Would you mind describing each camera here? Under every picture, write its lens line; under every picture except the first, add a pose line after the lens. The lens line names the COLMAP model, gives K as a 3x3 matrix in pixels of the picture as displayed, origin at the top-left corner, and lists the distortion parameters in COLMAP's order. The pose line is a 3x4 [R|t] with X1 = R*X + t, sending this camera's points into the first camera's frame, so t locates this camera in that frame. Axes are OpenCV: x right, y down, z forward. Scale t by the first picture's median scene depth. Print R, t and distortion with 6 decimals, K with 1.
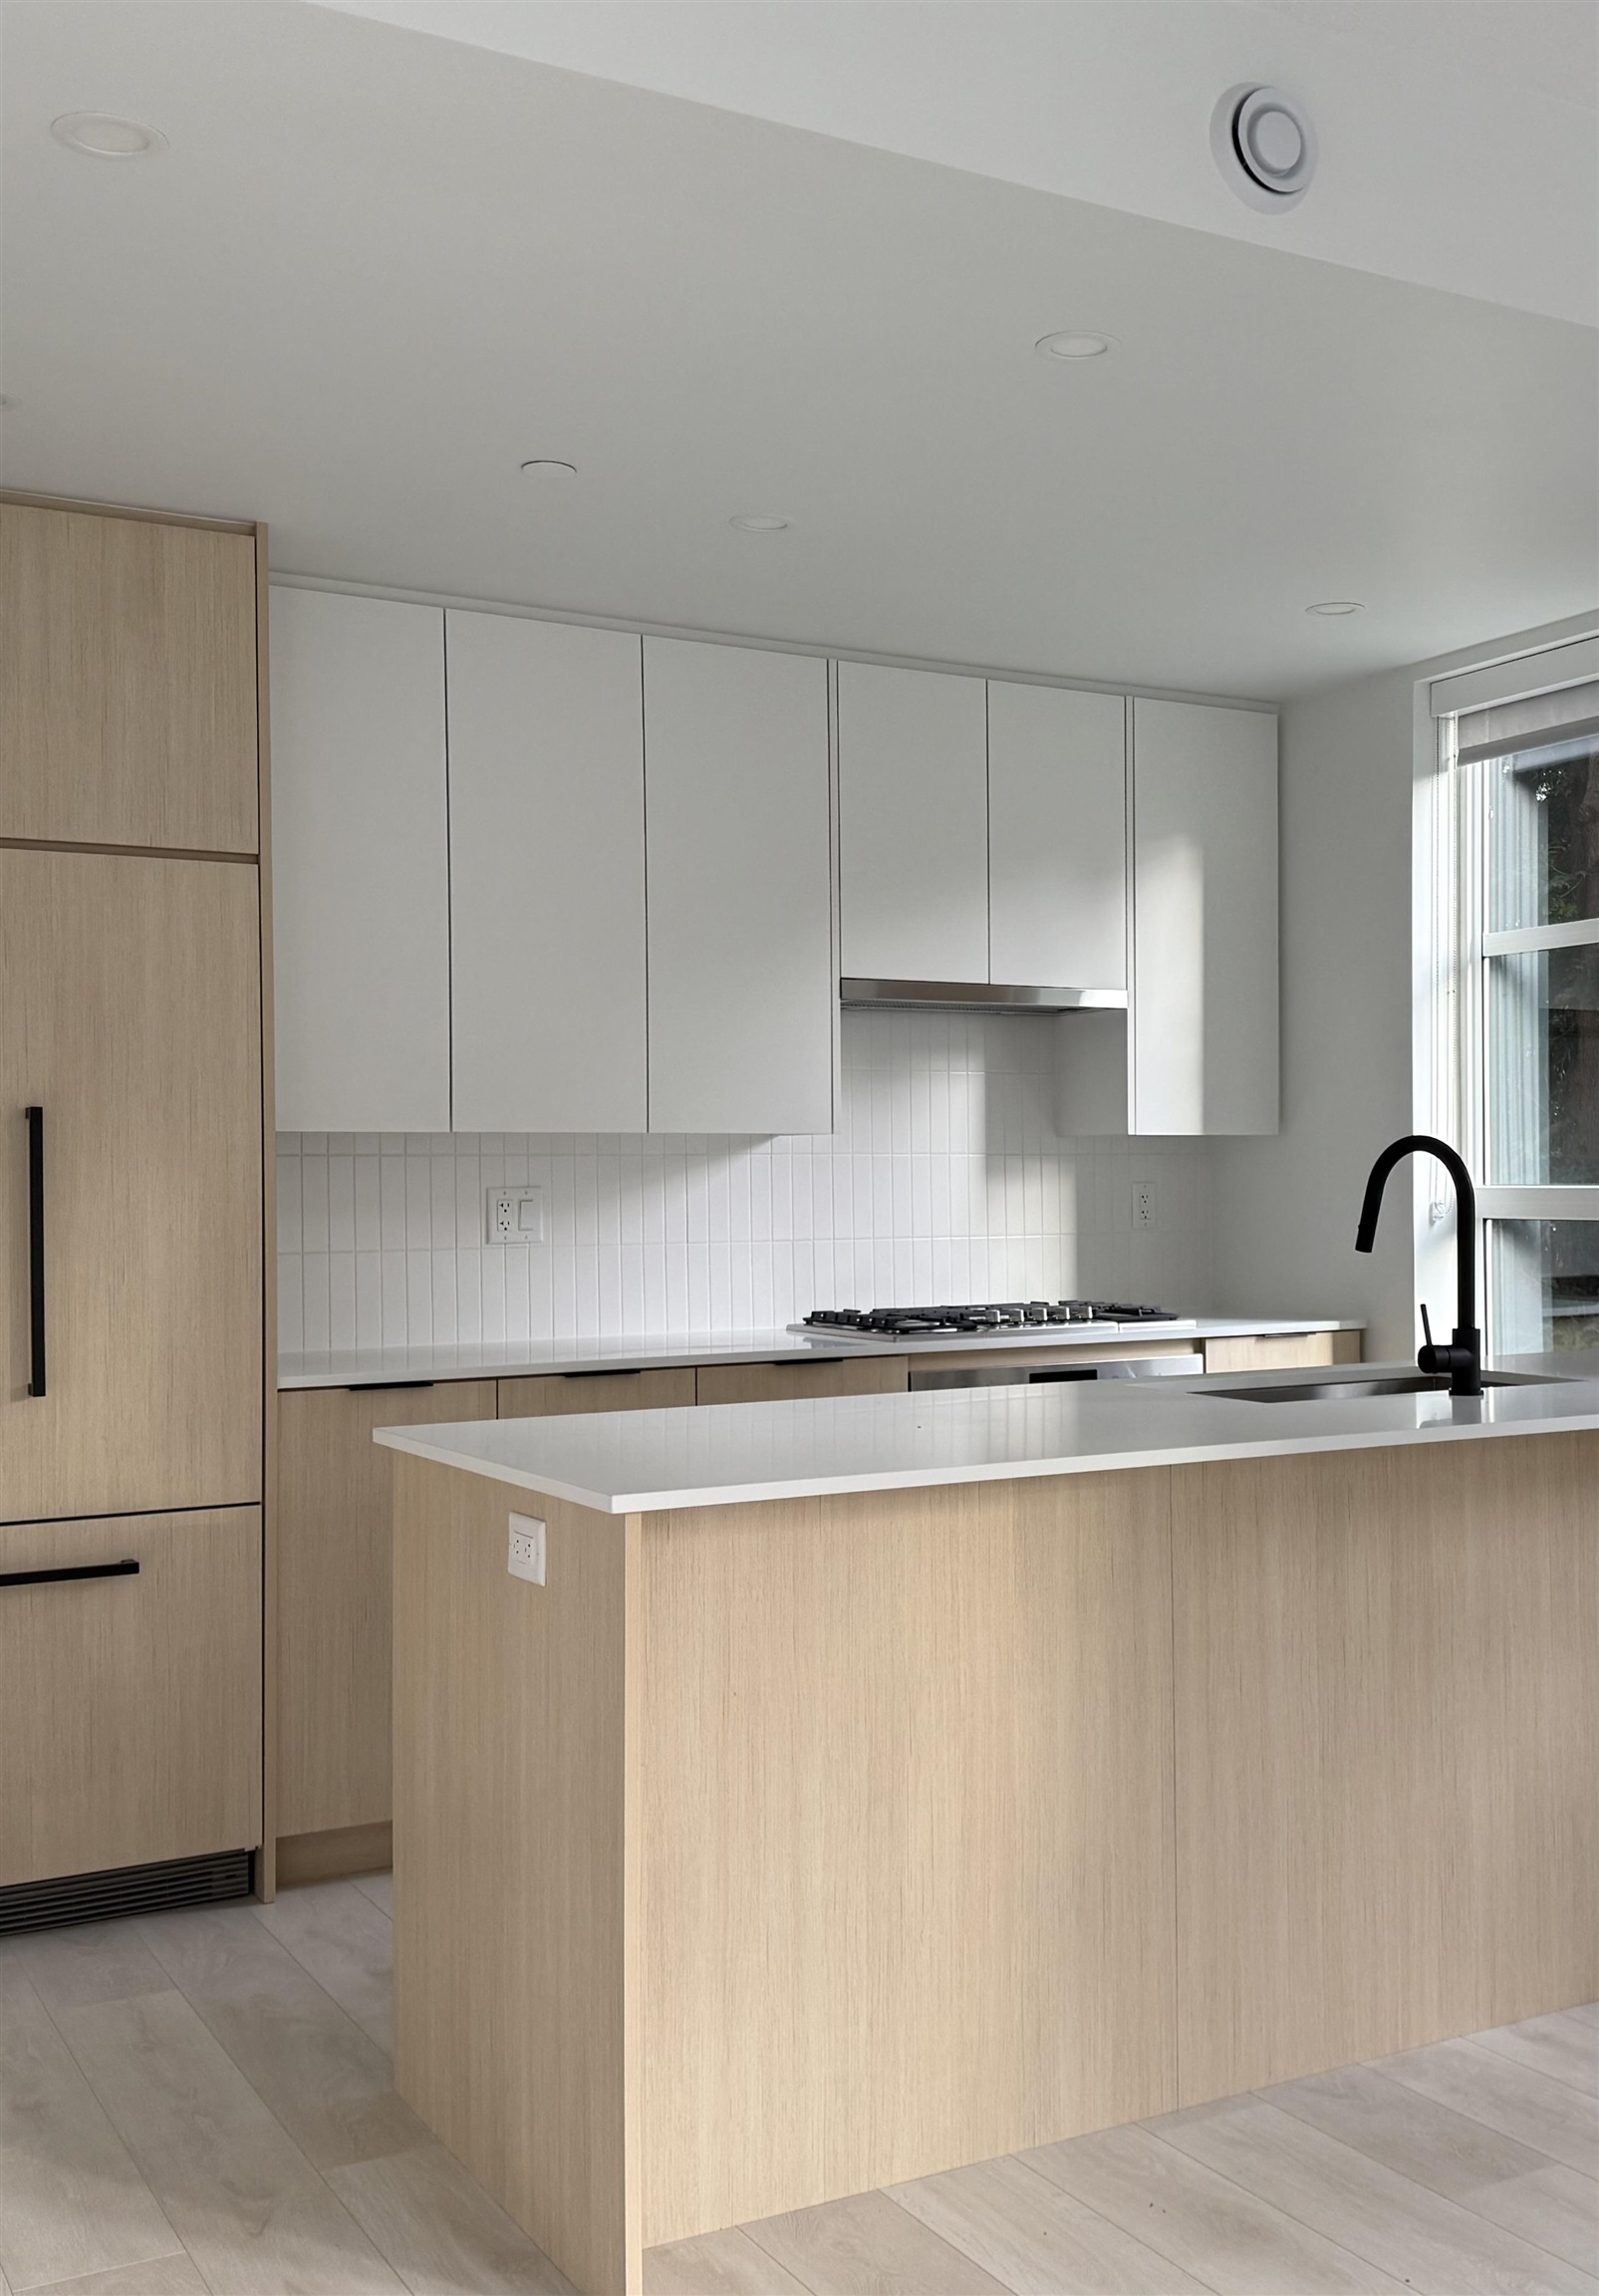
lens RADIAL K [[2202.0, 0, 799.5], [0, 2202.0, 1148.0], [0, 0, 1]] dist [0.056984, 0.007886]
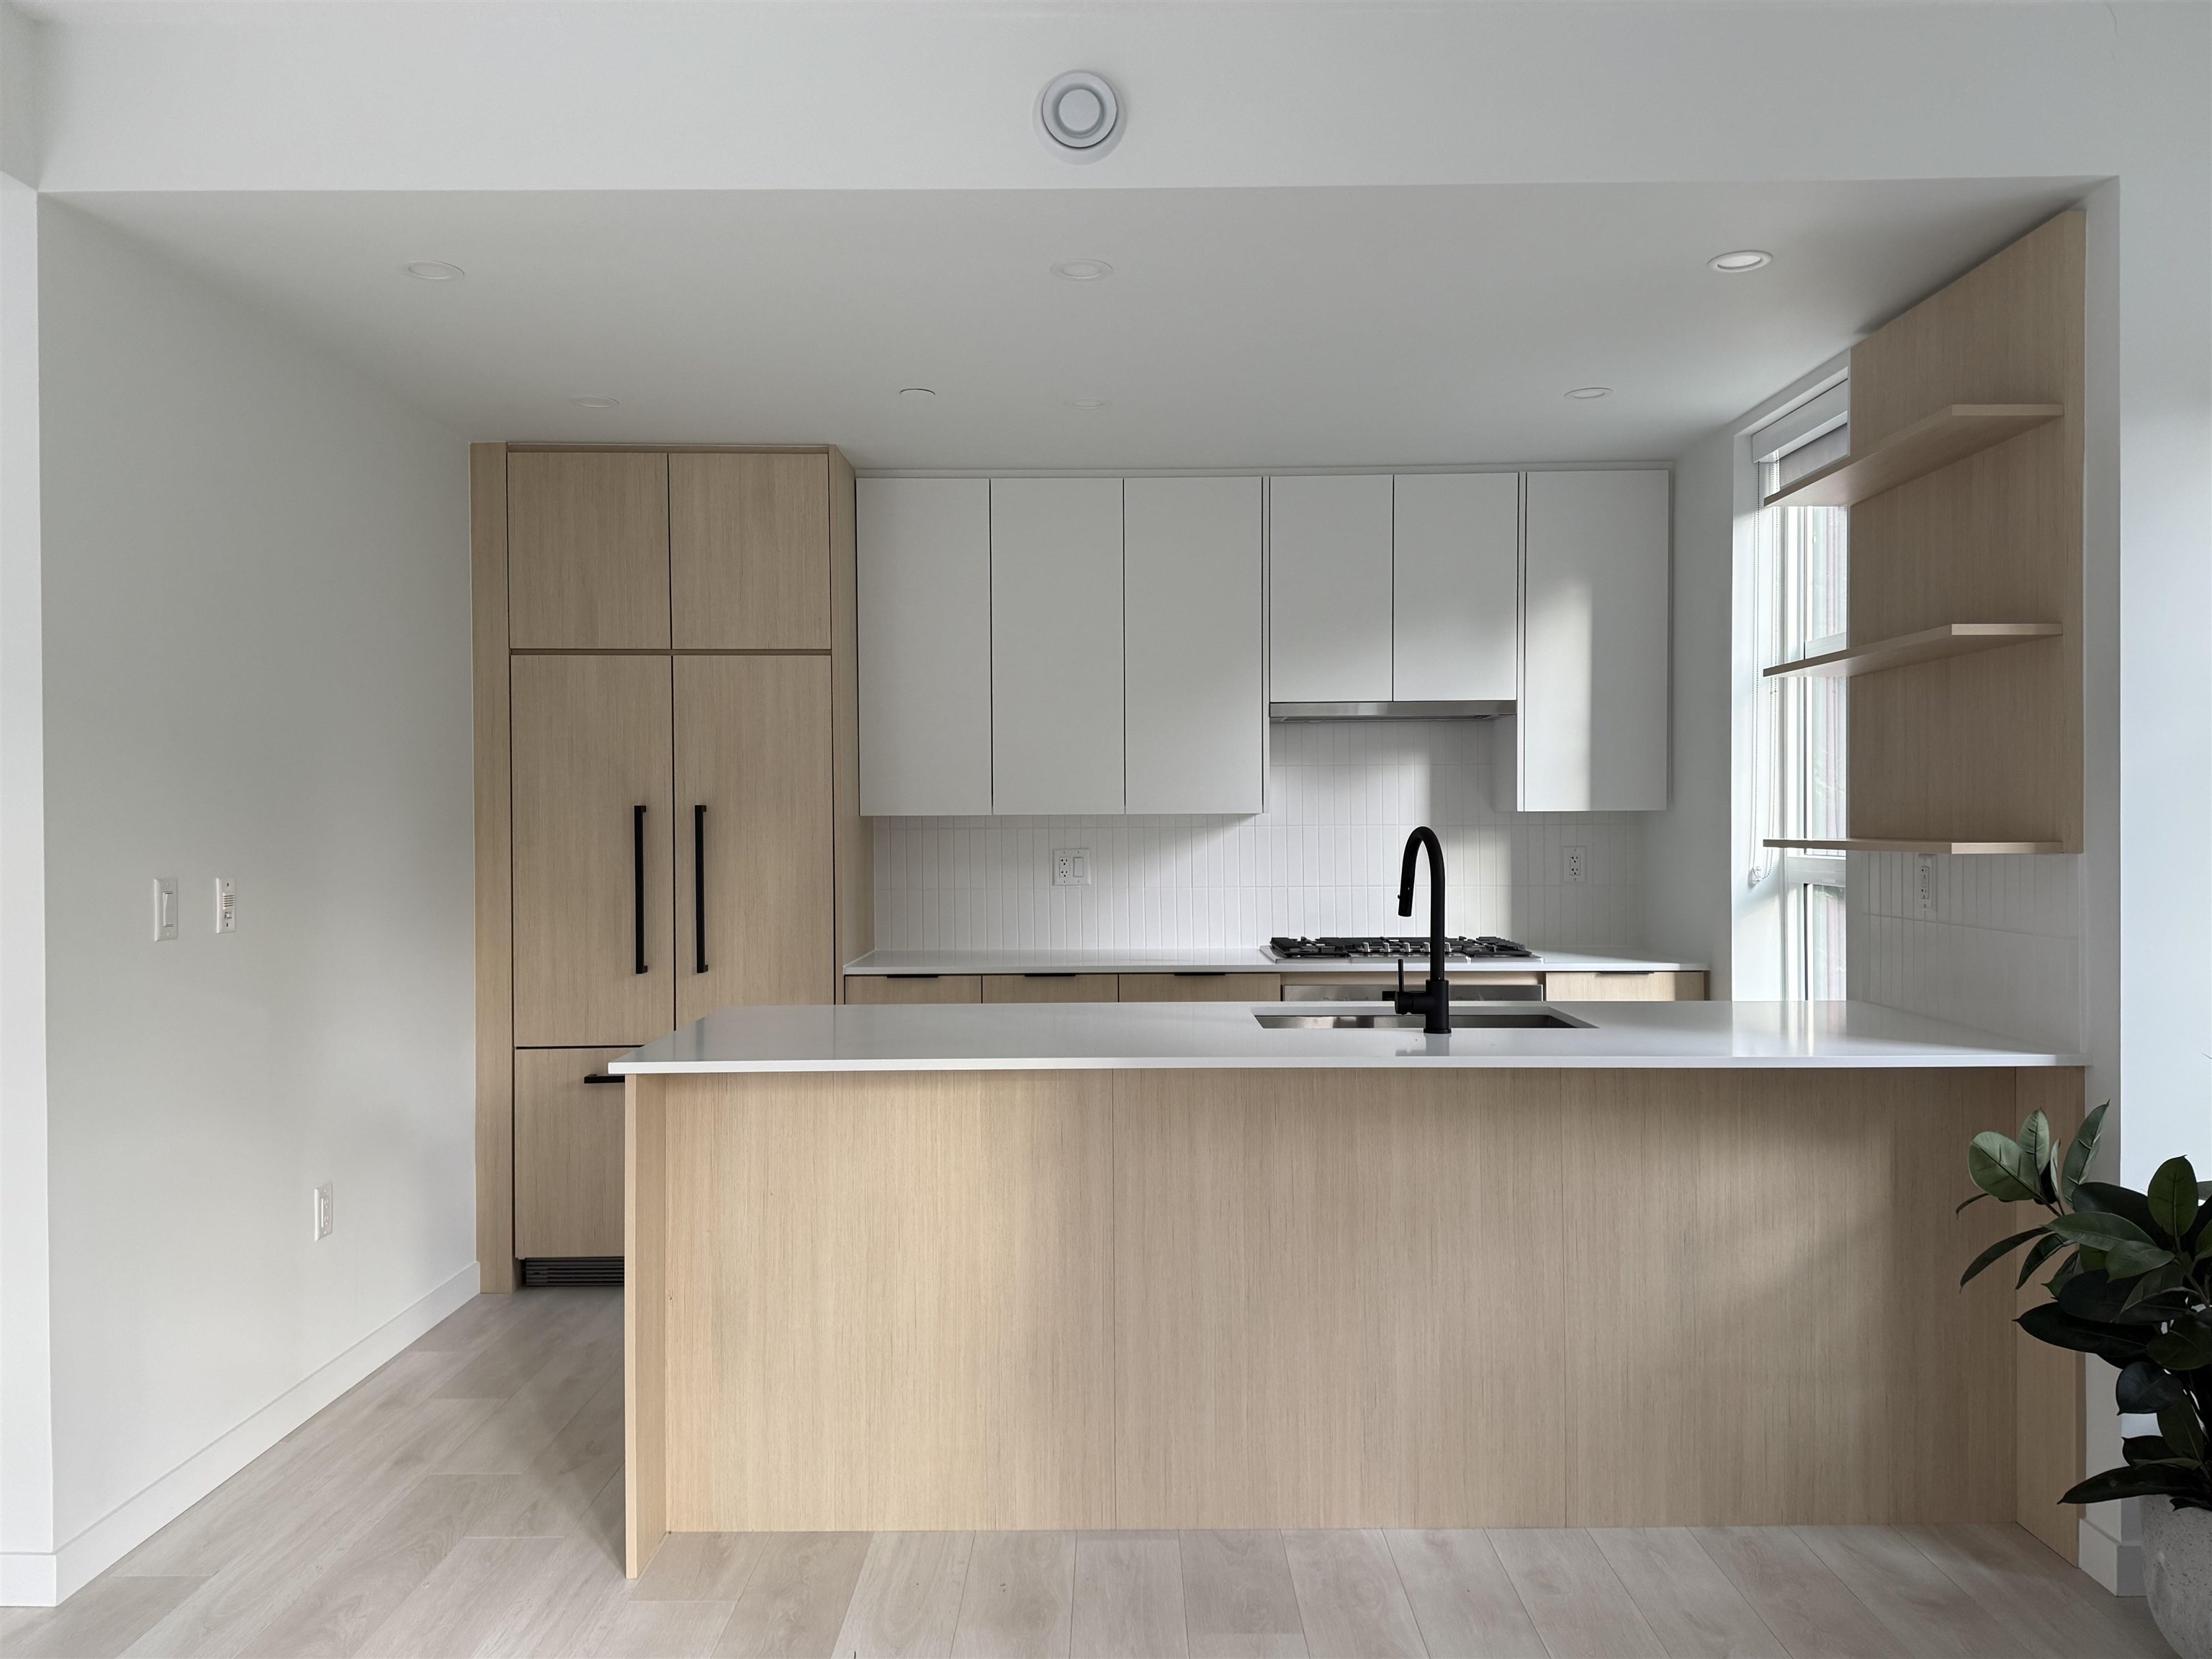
lens RADIAL K [[1508.5, 0, 1104.8], [0, 1508.5, 821.6], [0, 0, 1]] dist [0.079534, -0.081589]
pose [[0.865199, 0.000398, -0.501428, 0.496019], [0.009176, 0.999820, 0.016627, -0.022337], [0.501344, -0.018986, 0.865039, 0.134649]]
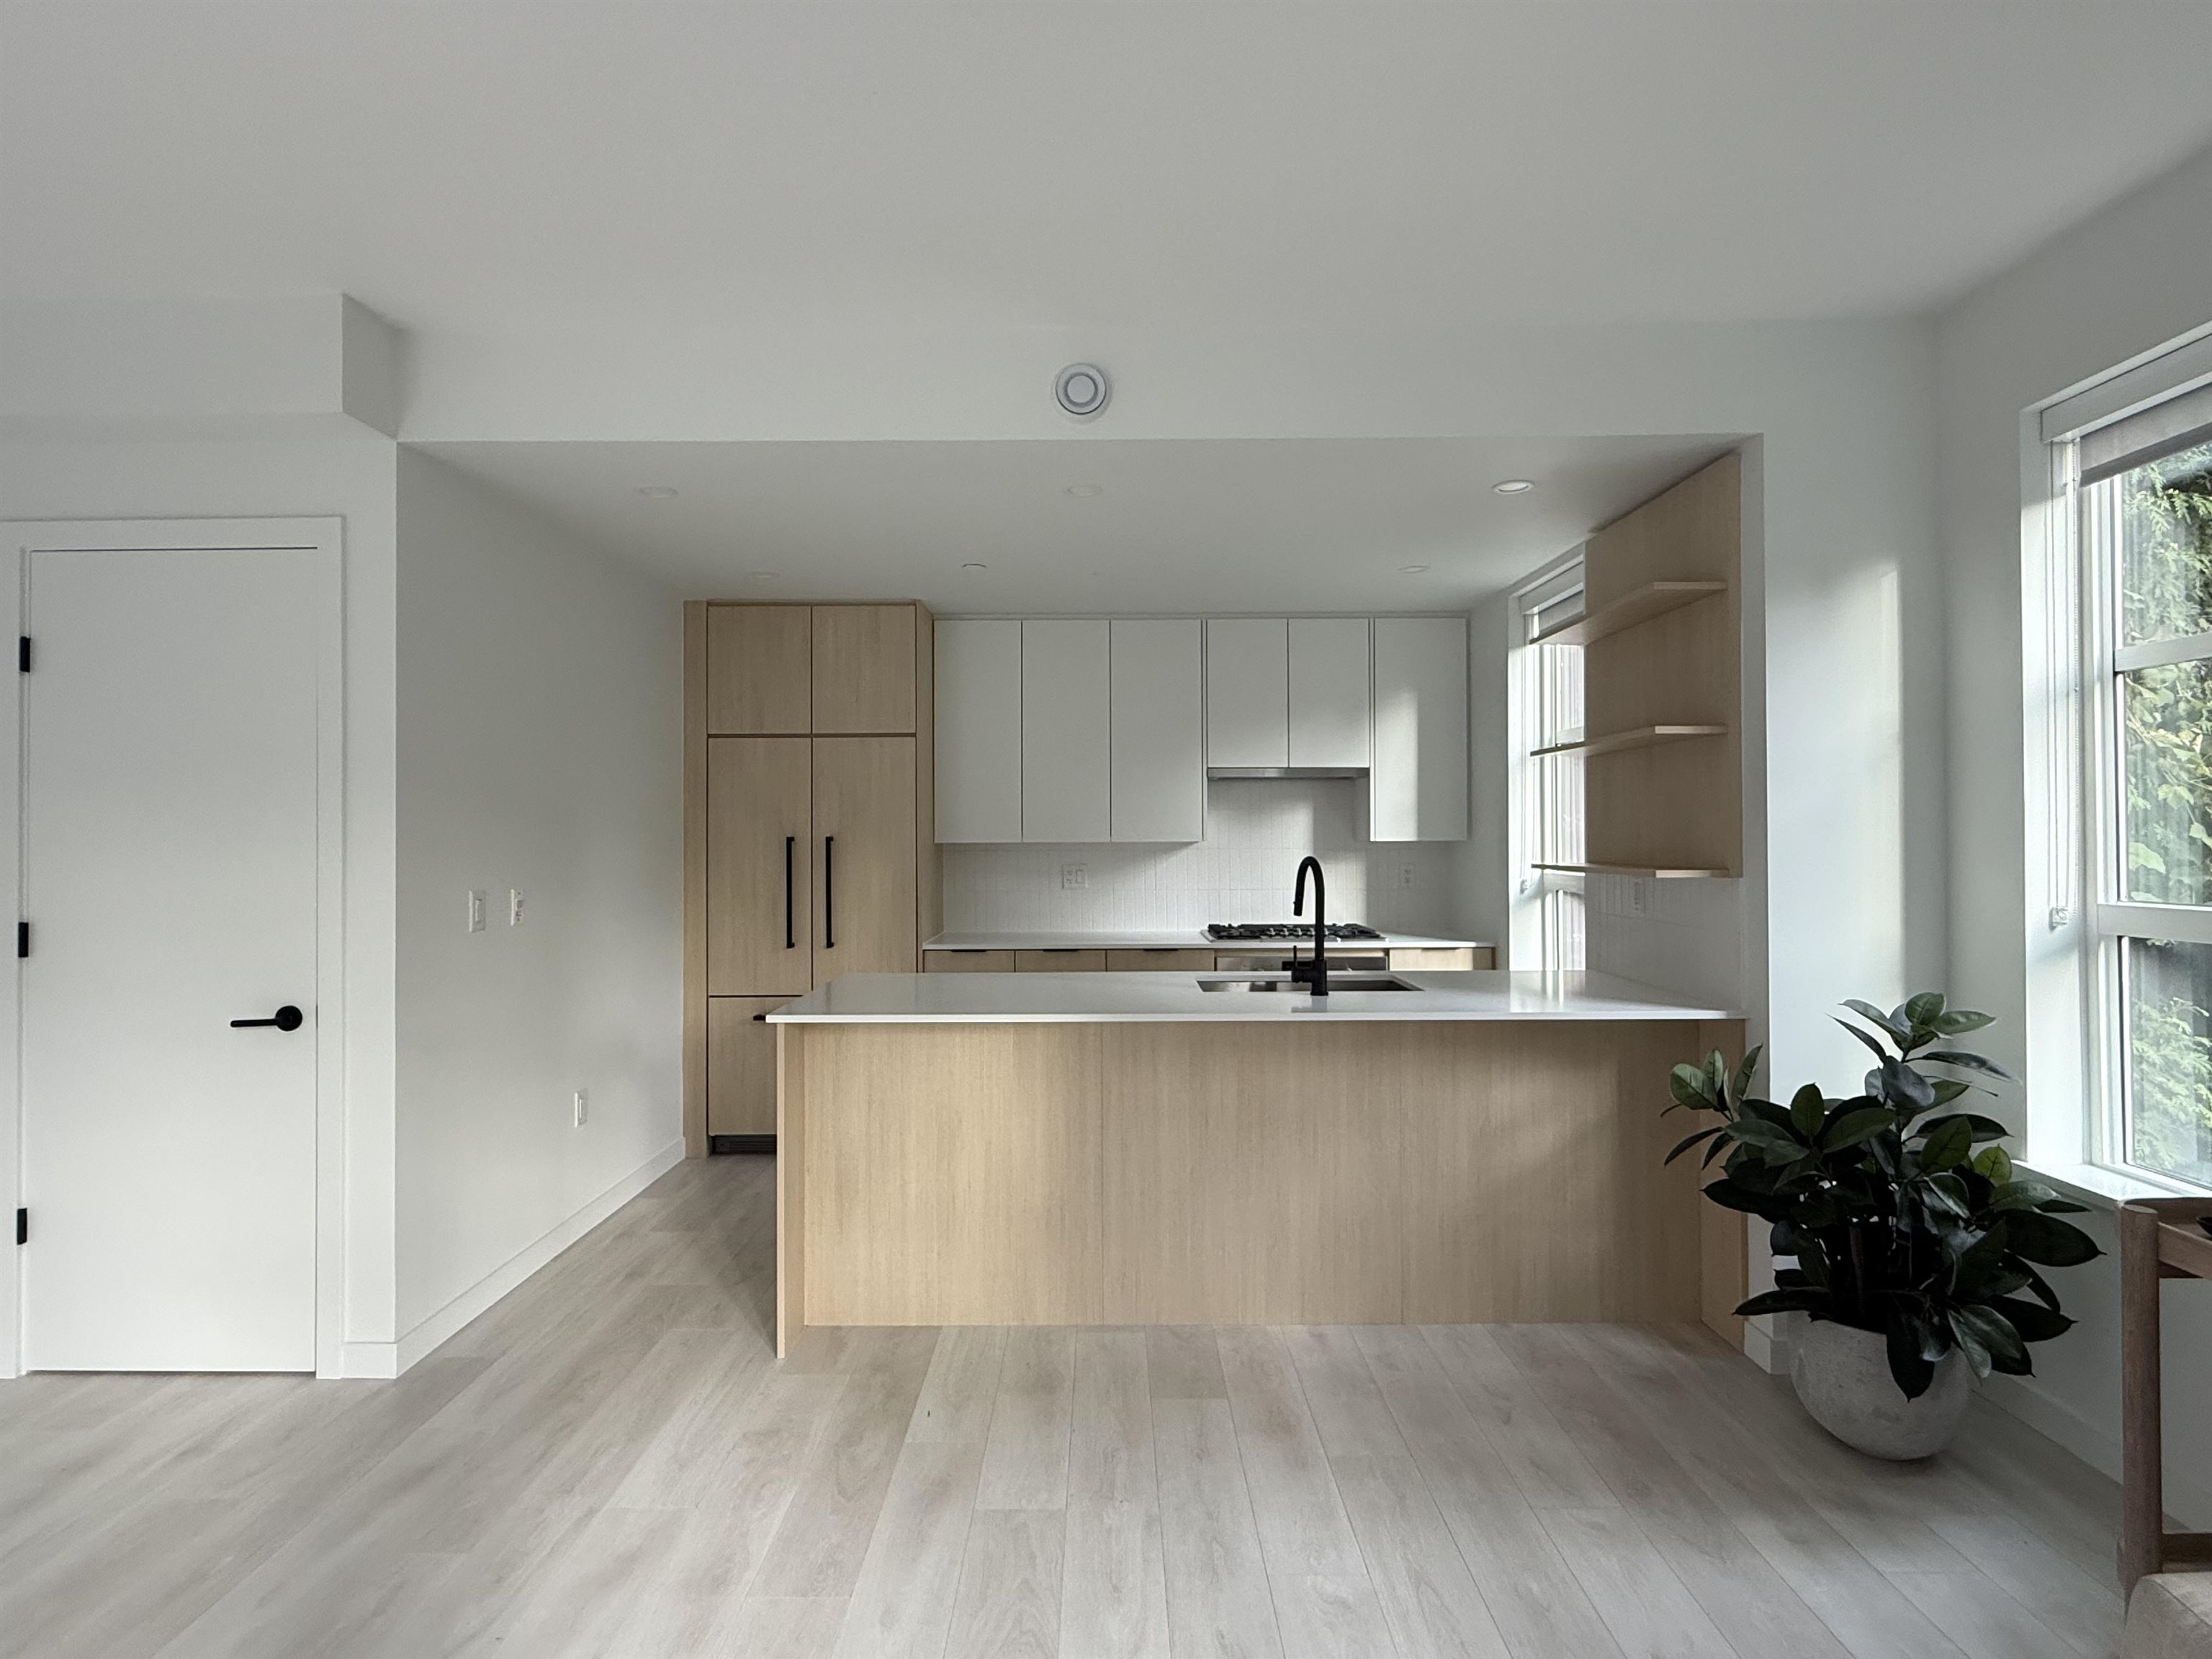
lens RADIAL K [[982.9, 0, 1098.3], [0, 982.9, 821.0], [0, 0, 1]] dist [0.000895, 0.000037]
pose [[0.865129, -0.004935, -0.501525, 0.486446], [0.006633, 0.999977, 0.001602, -0.035206], [0.501505, -0.004713, 0.865142, 0.153019]]
